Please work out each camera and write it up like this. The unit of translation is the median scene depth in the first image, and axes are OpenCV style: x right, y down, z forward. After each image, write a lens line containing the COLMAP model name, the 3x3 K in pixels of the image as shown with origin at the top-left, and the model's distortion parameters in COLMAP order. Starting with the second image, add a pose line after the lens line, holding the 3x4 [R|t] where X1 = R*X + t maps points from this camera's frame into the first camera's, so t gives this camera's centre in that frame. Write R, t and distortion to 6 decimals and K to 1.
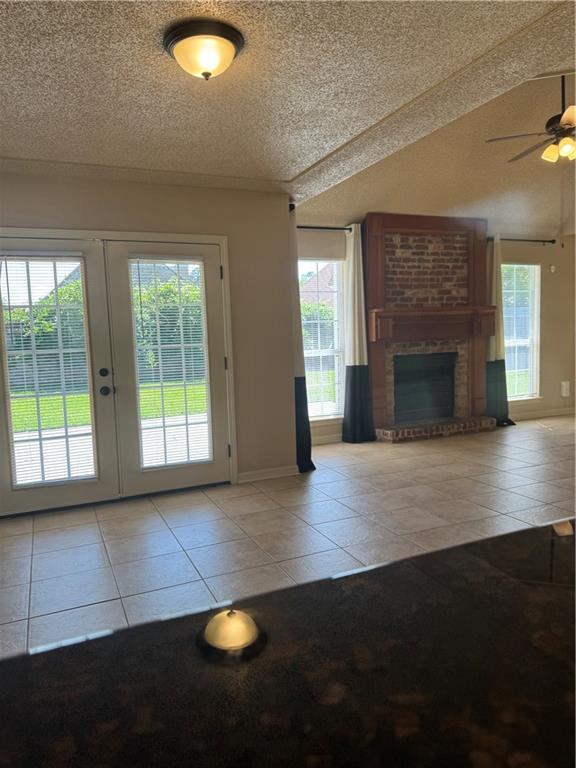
lens RADIAL K [[539.2, 0, 288.0], [0, 539.2, 384.0], [0, 0, 1]] dist [0.098589, -0.136252]
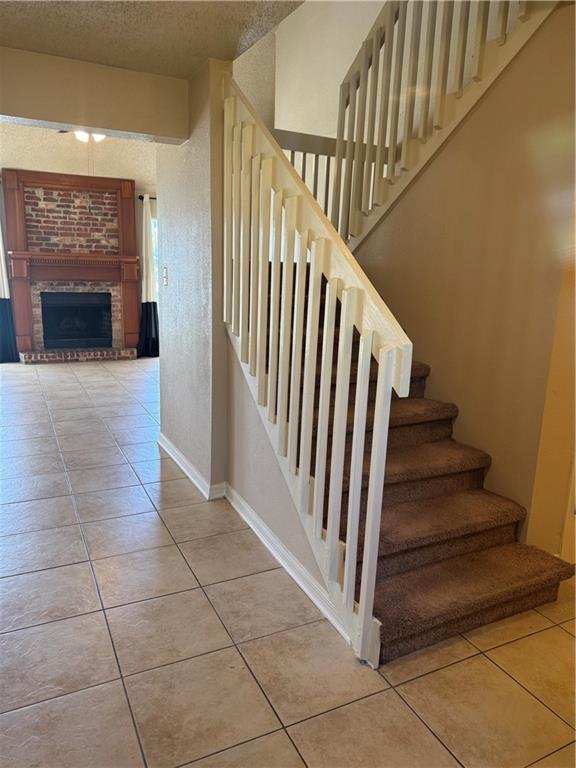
lens RADIAL K [[541.1, 0, 288.0], [0, 541.1, 384.0], [0, 0, 1]] dist [0.000055, -0.003605]
pose [[0.996965, 0.054201, 0.055887, 0.678513], [-0.060225, 0.991831, 0.112447, -0.018376], [-0.049336, -0.115472, 0.992085, -0.231345]]
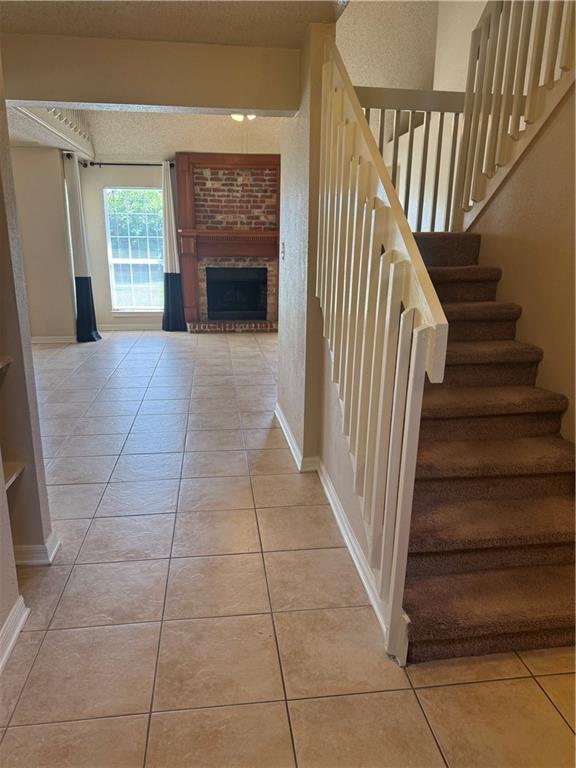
lens RADIAL K [[539.2, 0, 288.0], [0, 539.2, 384.0], [0, 0, 1]] dist [0.098589, -0.136252]
pose [[0.958181, 0.114974, -0.262049, 0.752706], [-0.068702, 0.981380, 0.179371, -0.024378], [0.277792, -0.153867, 0.948239, -0.222014]]
